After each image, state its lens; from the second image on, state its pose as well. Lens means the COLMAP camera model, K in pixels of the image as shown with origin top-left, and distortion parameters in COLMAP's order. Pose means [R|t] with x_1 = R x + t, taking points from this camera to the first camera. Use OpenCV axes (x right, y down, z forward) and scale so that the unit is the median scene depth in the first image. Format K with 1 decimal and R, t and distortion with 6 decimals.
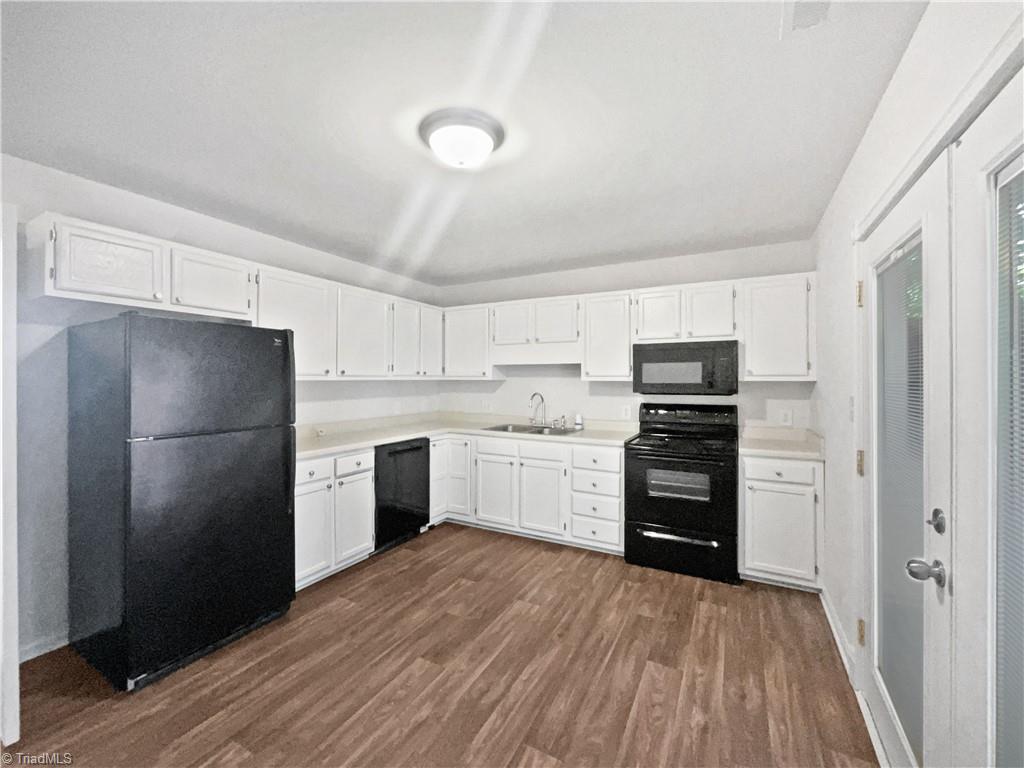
lens RADIAL K [[425.1, 0, 505.4], [0, 425.1, 385.0], [0, 0, 1]] dist [-0.000204, 0.000105]
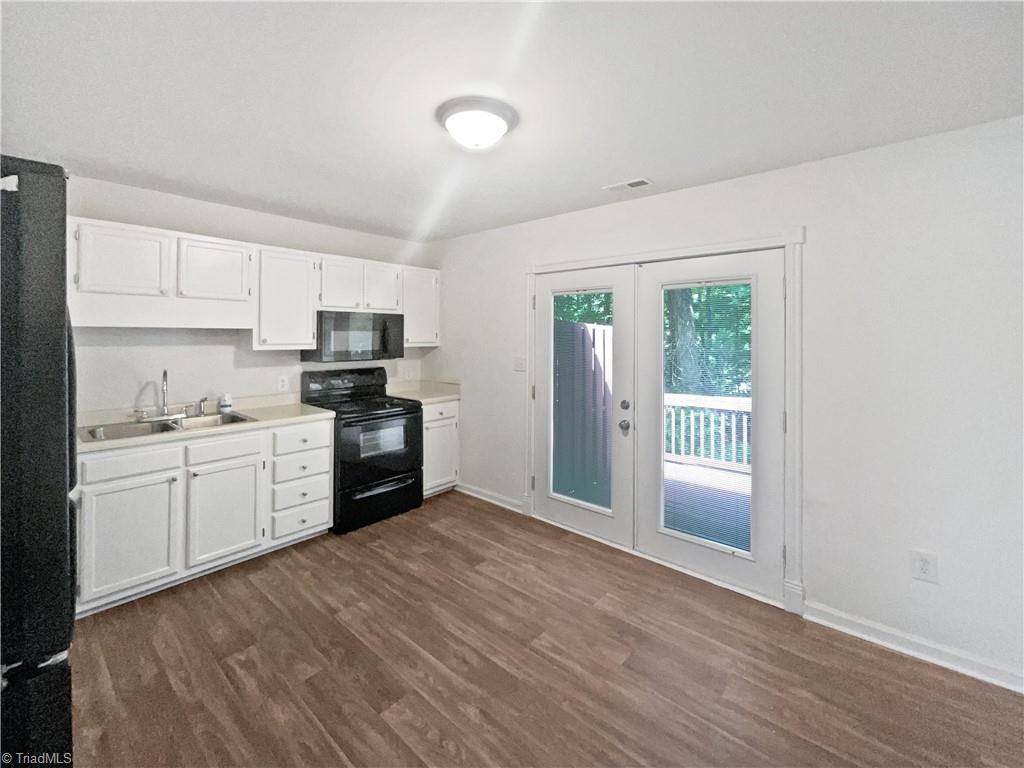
lens RADIAL K [[439.1, 0, 522.6], [0, 439.1, 343.3], [0, 0, 1]] dist [0.000668, -0.006391]
pose [[0.207764, -0.016497, 0.978040, -0.619309], [0.008267, 0.999852, 0.015109, -0.036845], [-0.978144, 0.004946, 0.207870, 0.379372]]
